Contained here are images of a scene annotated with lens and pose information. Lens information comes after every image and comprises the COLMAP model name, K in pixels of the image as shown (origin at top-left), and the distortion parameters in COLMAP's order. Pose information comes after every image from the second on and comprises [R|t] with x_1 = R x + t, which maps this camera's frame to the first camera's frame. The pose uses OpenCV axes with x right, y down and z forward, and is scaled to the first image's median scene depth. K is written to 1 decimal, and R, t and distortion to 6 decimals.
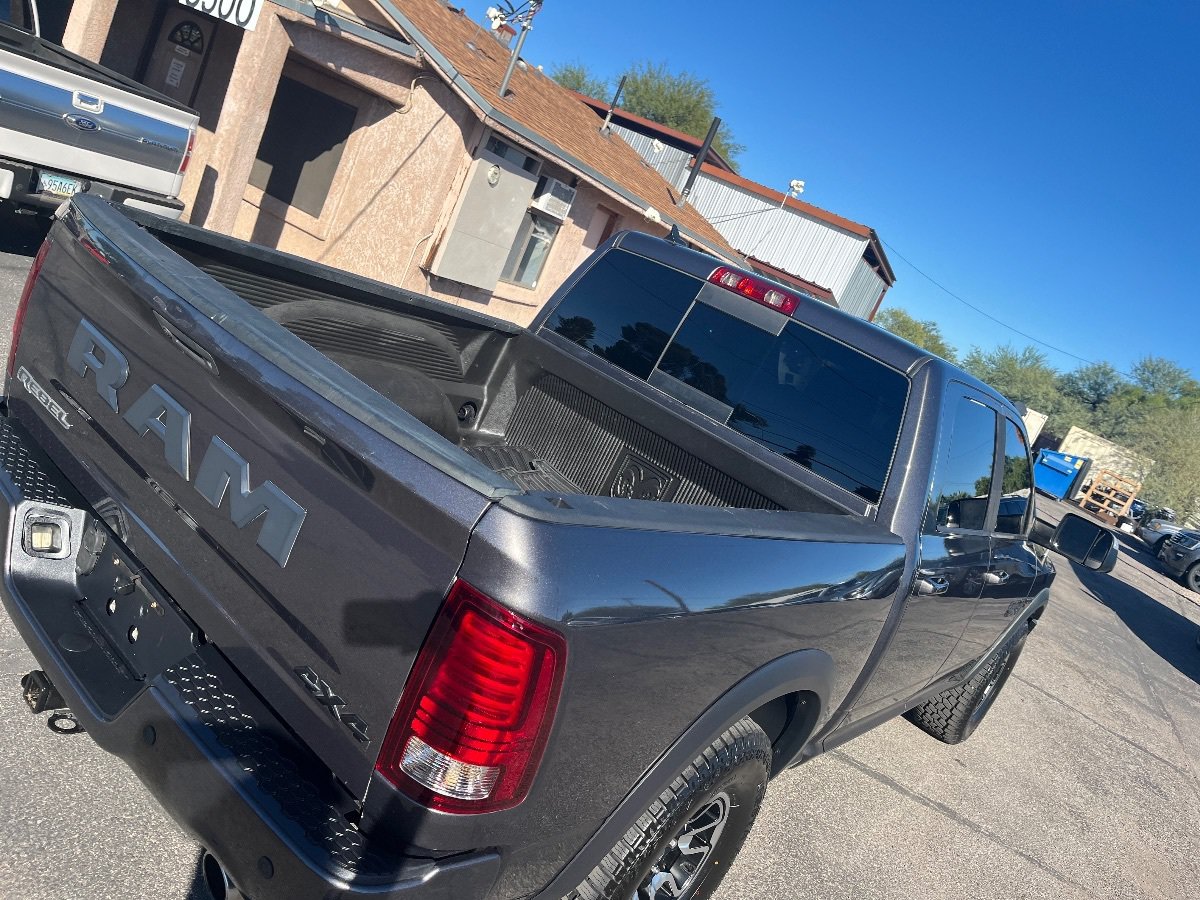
lens RADIAL K [[910.8, 0, 604.0], [0, 910.8, 443.4], [0, 0, 1]] dist [0.058642, -0.088960]
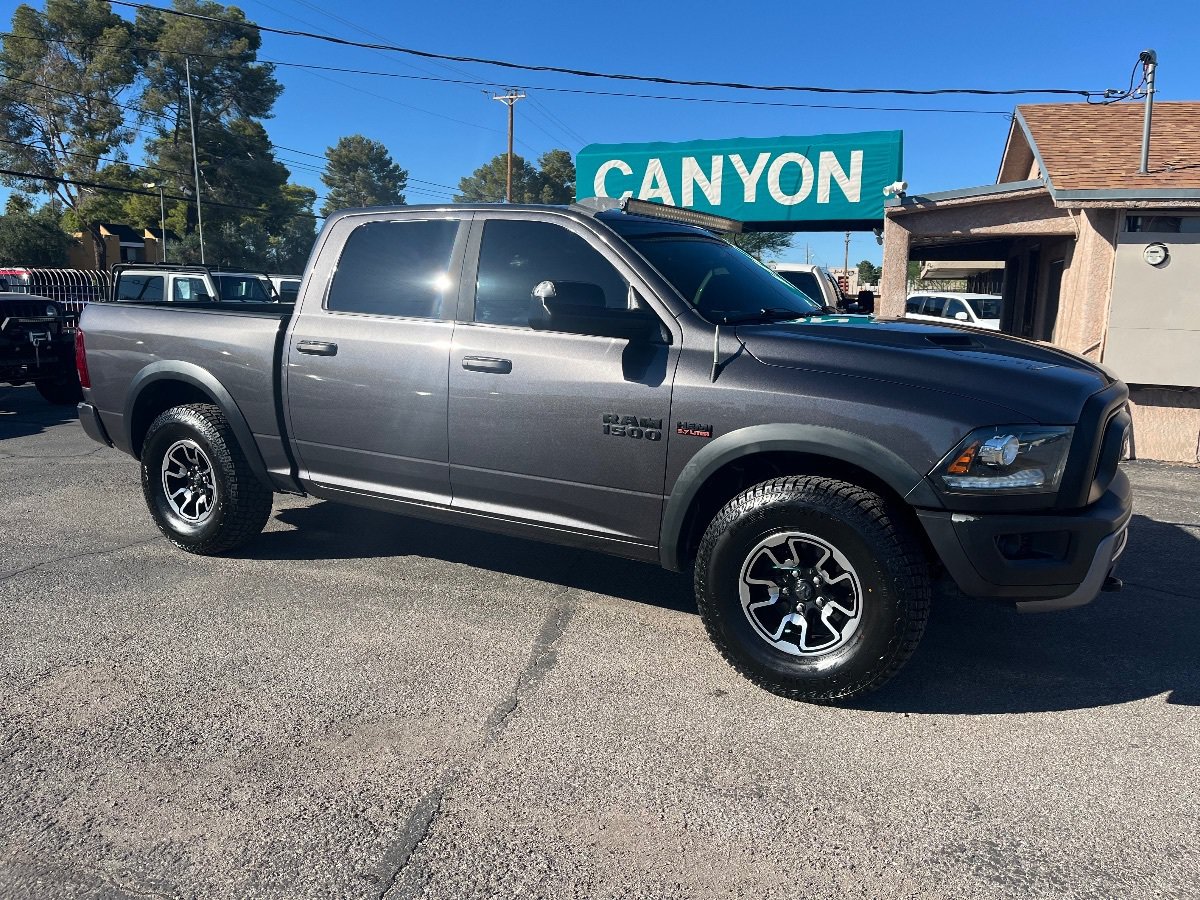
lens RADIAL K [[906.0, 0, 604.9], [0, 906.0, 451.8], [0, 0, 1]] dist [0.044931, -0.056389]
pose [[0.139993, -0.242083, -0.960103, 0.714555], [-0.176771, 0.947963, -0.264797, 0.247679], [0.974245, 0.206788, 0.089915, 0.546082]]
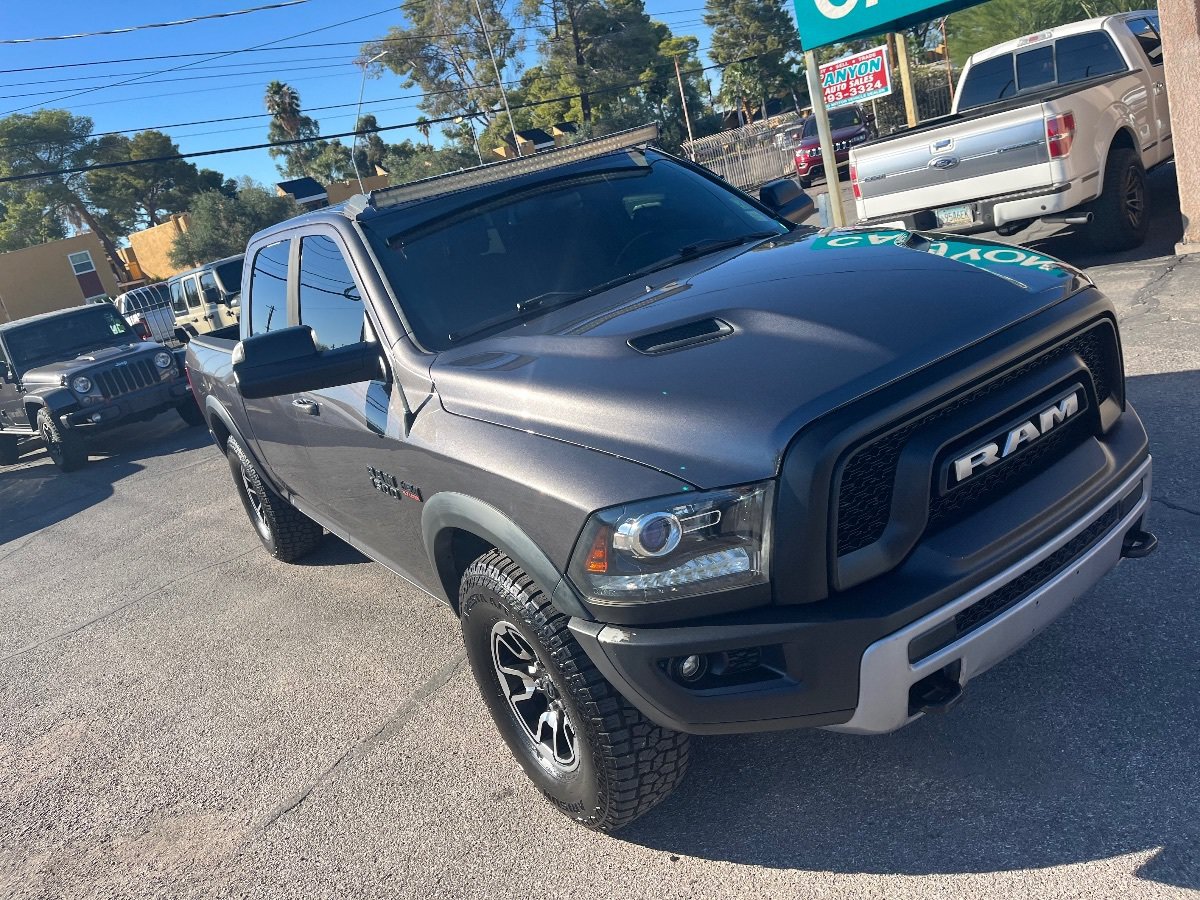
lens RADIAL K [[906.0, 0, 604.1], [0, 906.0, 444.1], [0, 0, 1]] dist [0.044931, -0.056389]
pose [[-0.358536, -0.056047, -0.931832, 0.605559], [-0.096624, 0.995063, -0.022672, 0.091277], [0.928502, 0.081909, -0.362182, 0.831947]]
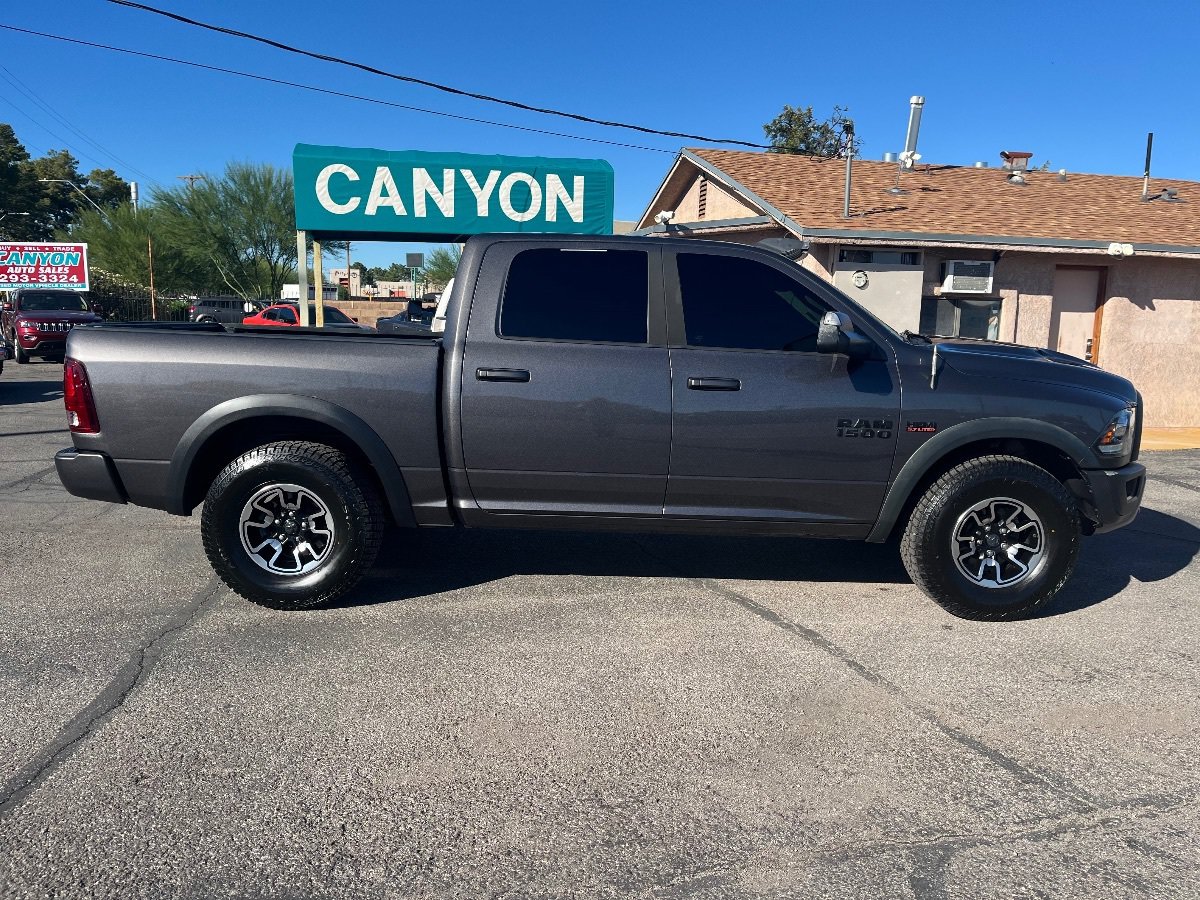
lens RADIAL K [[906.0, 0, 608.9], [0, 906.0, 459.2], [0, 0, 1]] dist [0.044931, -0.056389]
pose [[0.588777, -0.269827, -0.761928, 0.609509], [0.061095, 0.954796, -0.290917, 0.286109], [0.805983, 0.124735, 0.578647, 0.133735]]
